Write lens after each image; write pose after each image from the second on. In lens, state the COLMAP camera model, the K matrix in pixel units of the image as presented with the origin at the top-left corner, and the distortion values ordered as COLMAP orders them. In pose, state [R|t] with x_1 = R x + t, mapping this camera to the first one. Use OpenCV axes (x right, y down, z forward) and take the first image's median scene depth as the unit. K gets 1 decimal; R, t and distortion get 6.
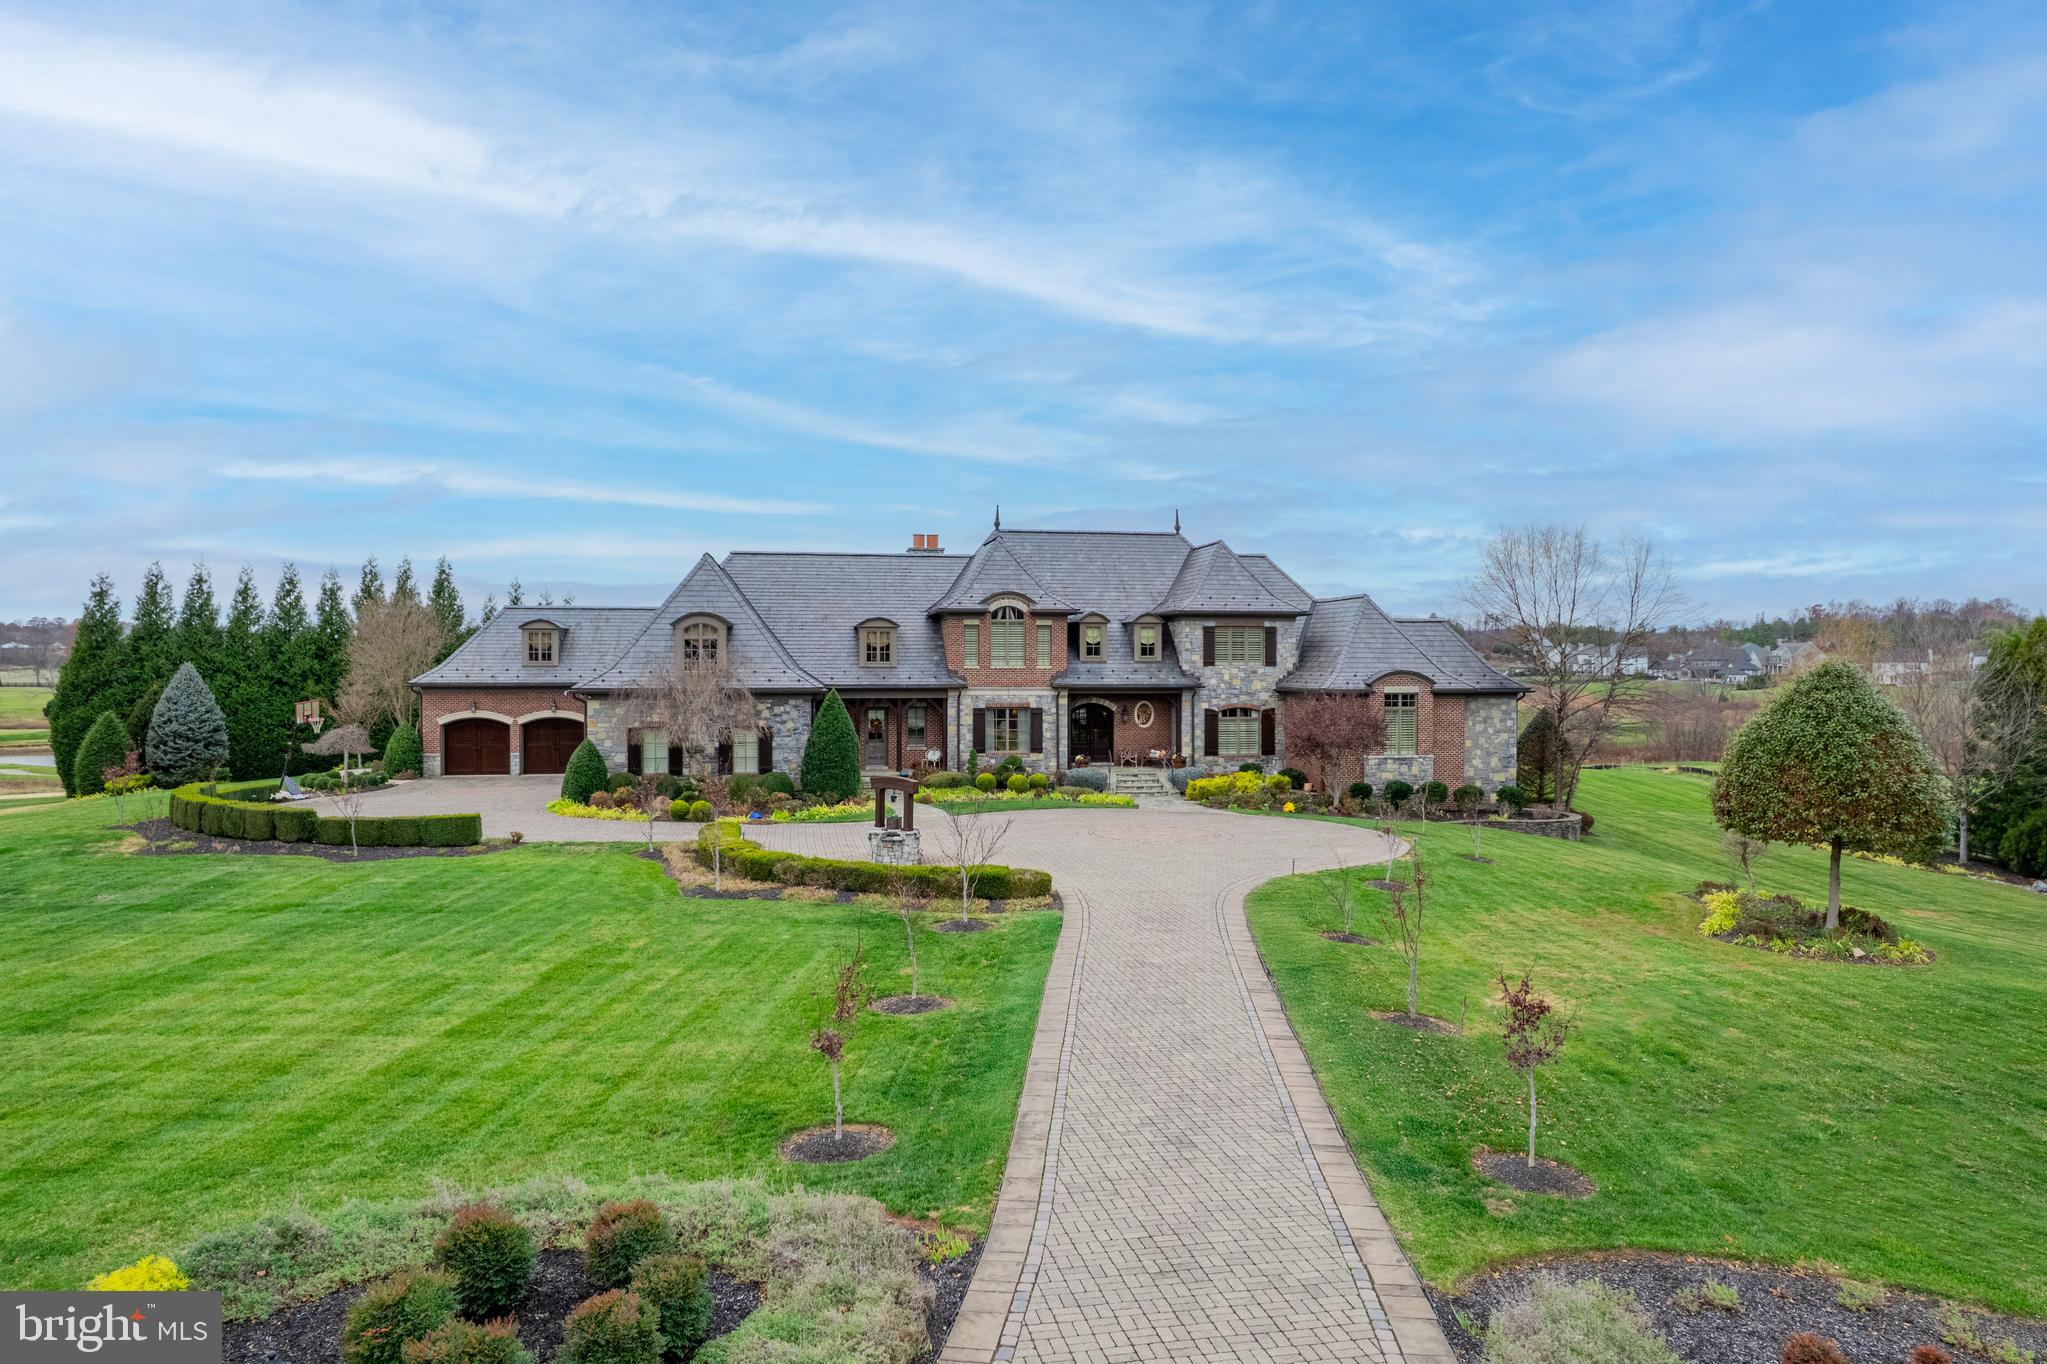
lens RADIAL K [[1314.2, 0, 1032.8], [0, 1314.2, 670.6], [0, 0, 1]] dist [-0.073727, 0.062356]
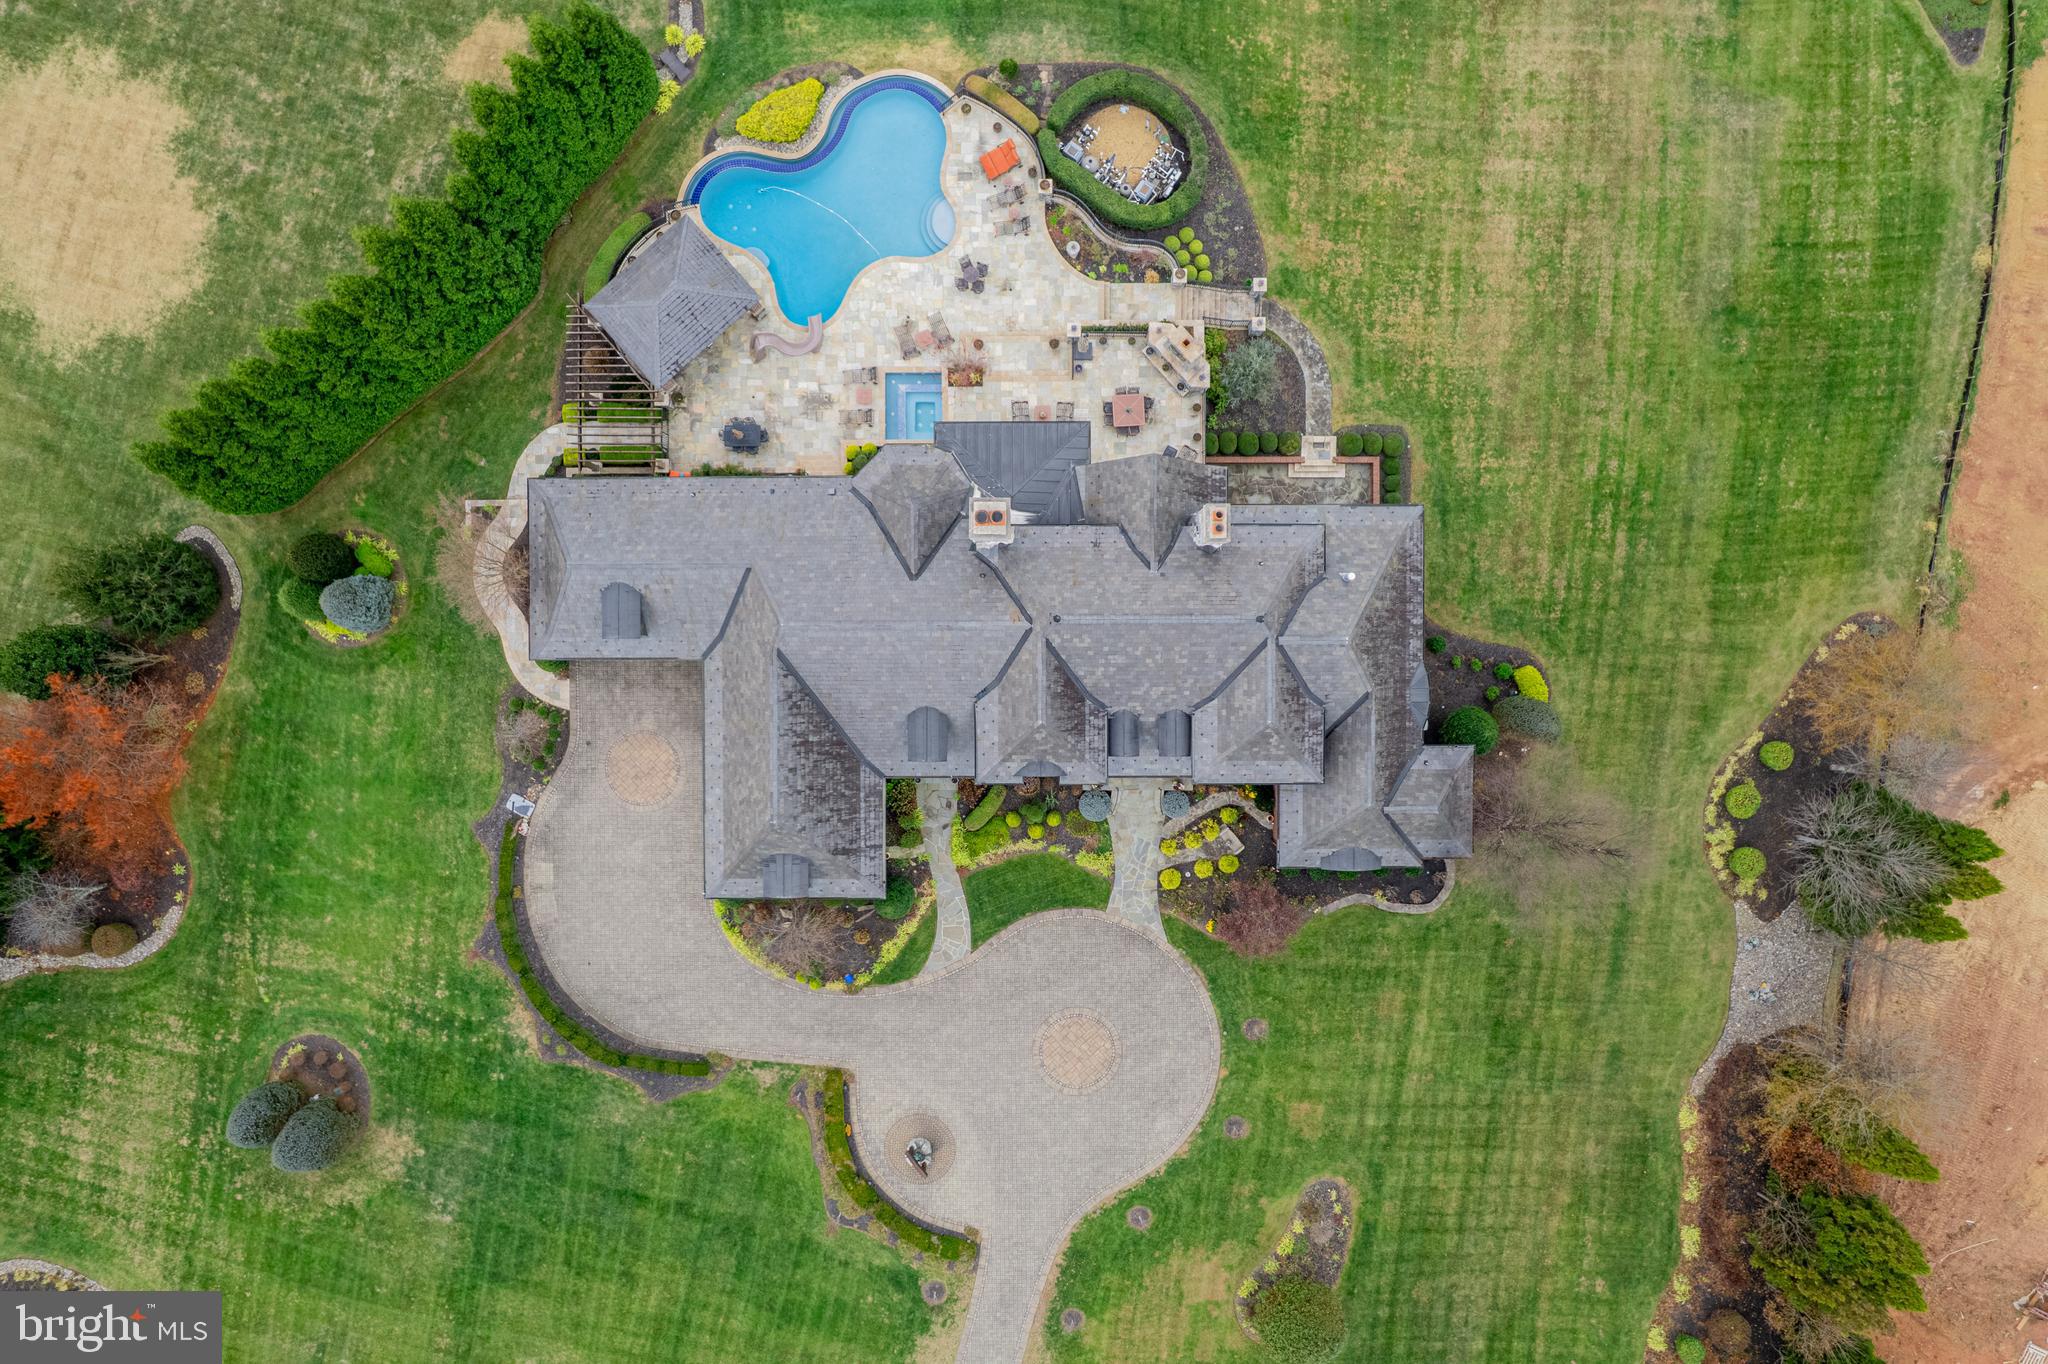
lens RADIAL K [[1314.8, 0, 1036.6], [0, 1314.8, 676.0], [0, 0, 1]] dist [-0.073727, 0.062356]
pose [[0.983113, 0.182944, 0.004483, -0.042551], [-0.002099, -0.013223, 0.999910, -1.159157], [0.182987, -0.983034, -0.012616, 1.090375]]
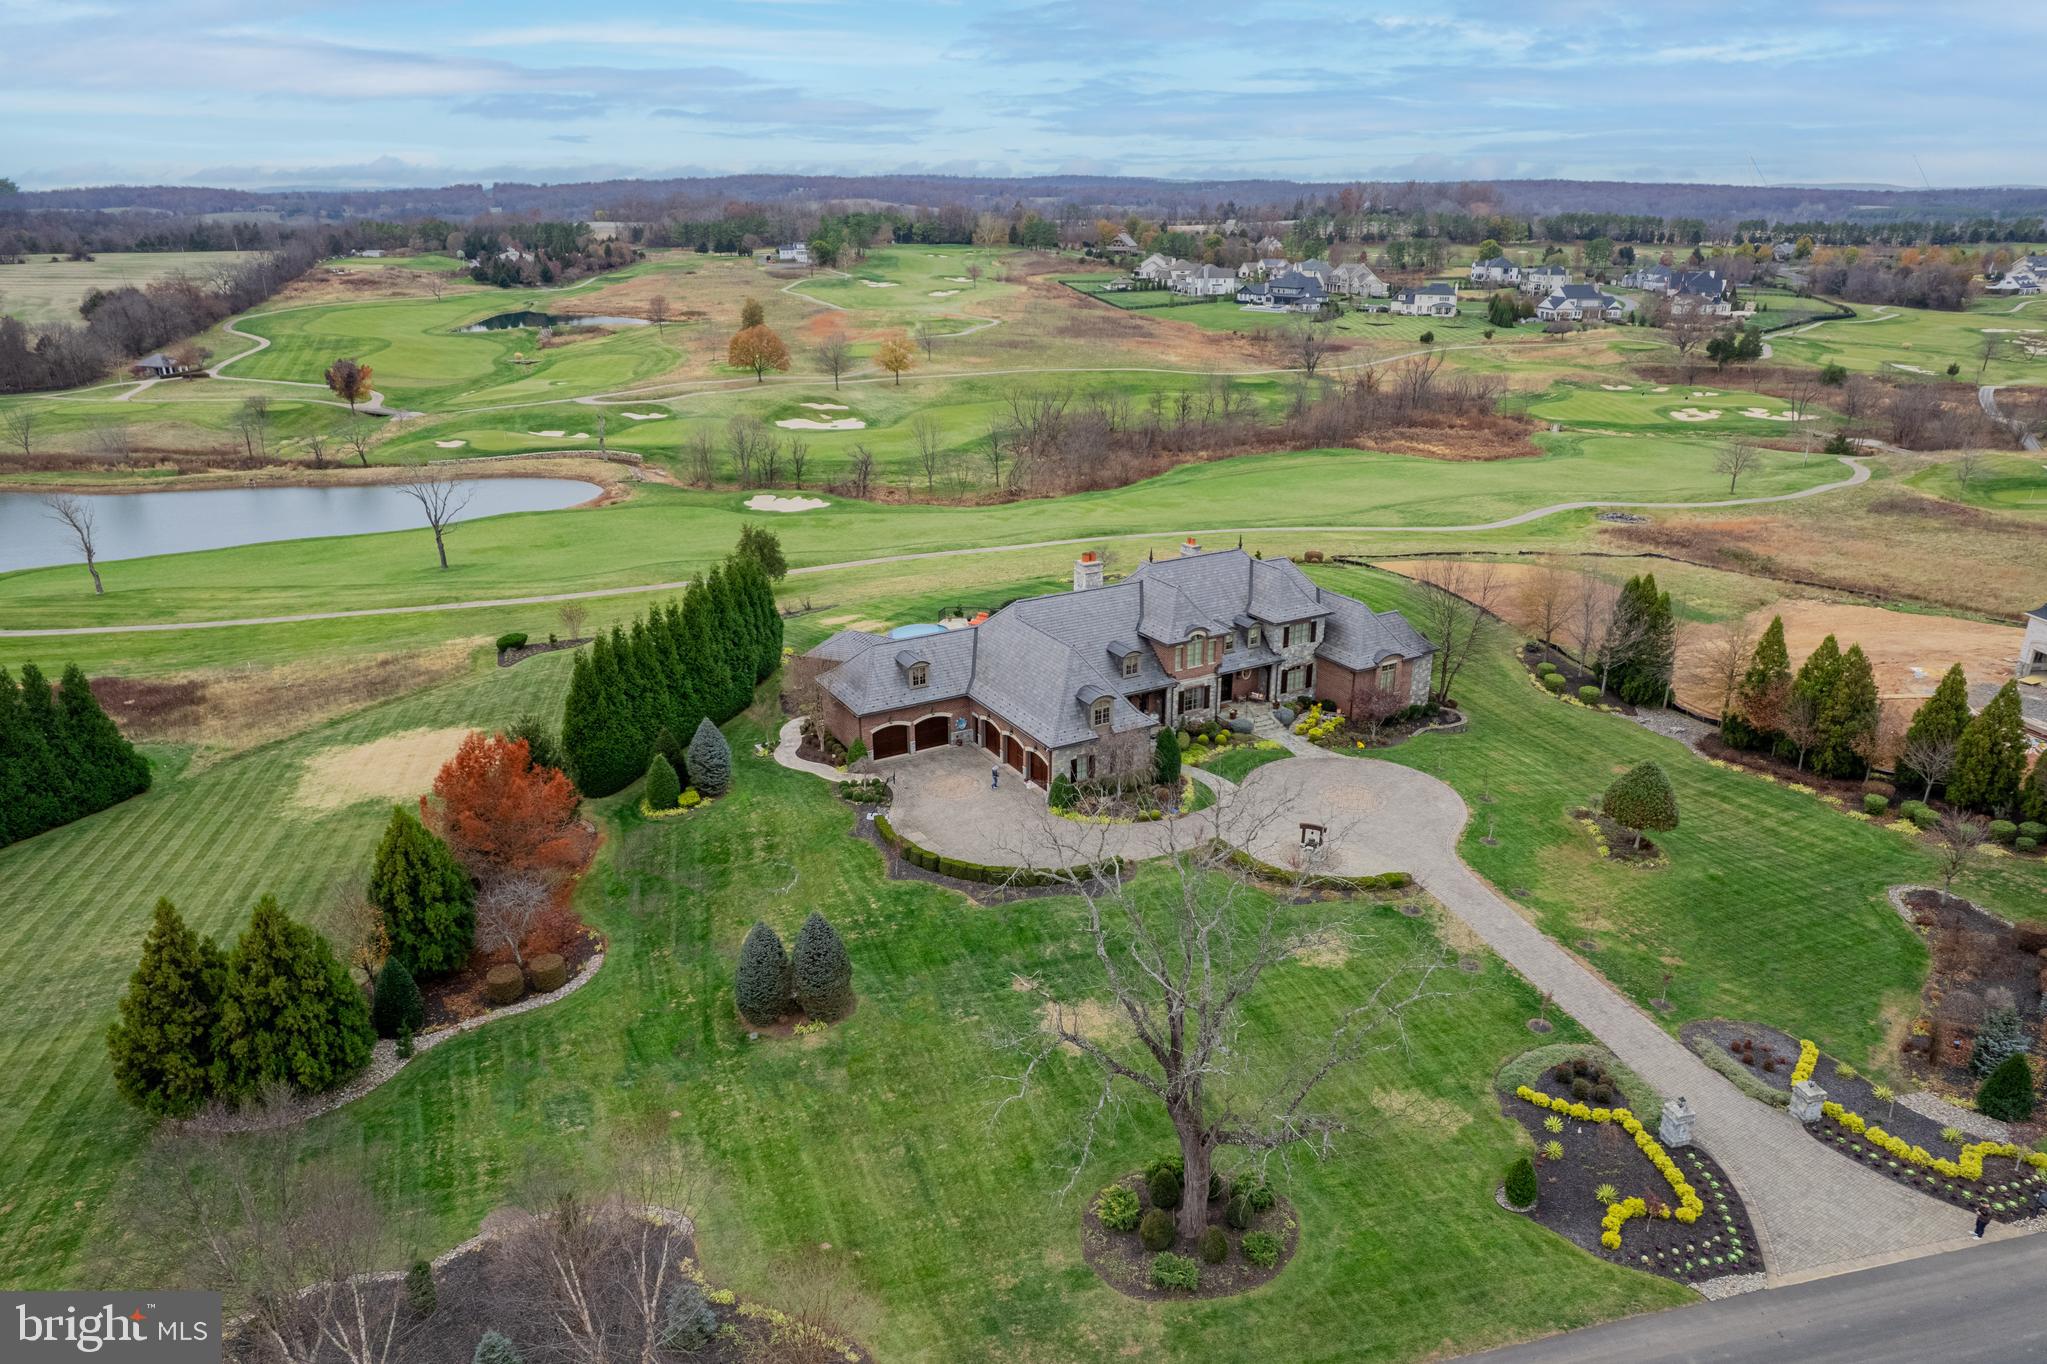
lens RADIAL K [[1314.2, 0, 1029.3], [0, 1314.2, 662.7], [0, 0, 1]] dist [-0.073727, 0.062356]
pose [[0.943518, -0.114013, 0.311088, -0.792191], [0.006796, 0.945390, 0.325871, -0.595740], [-0.331252, -0.305351, 0.892767, -0.530912]]
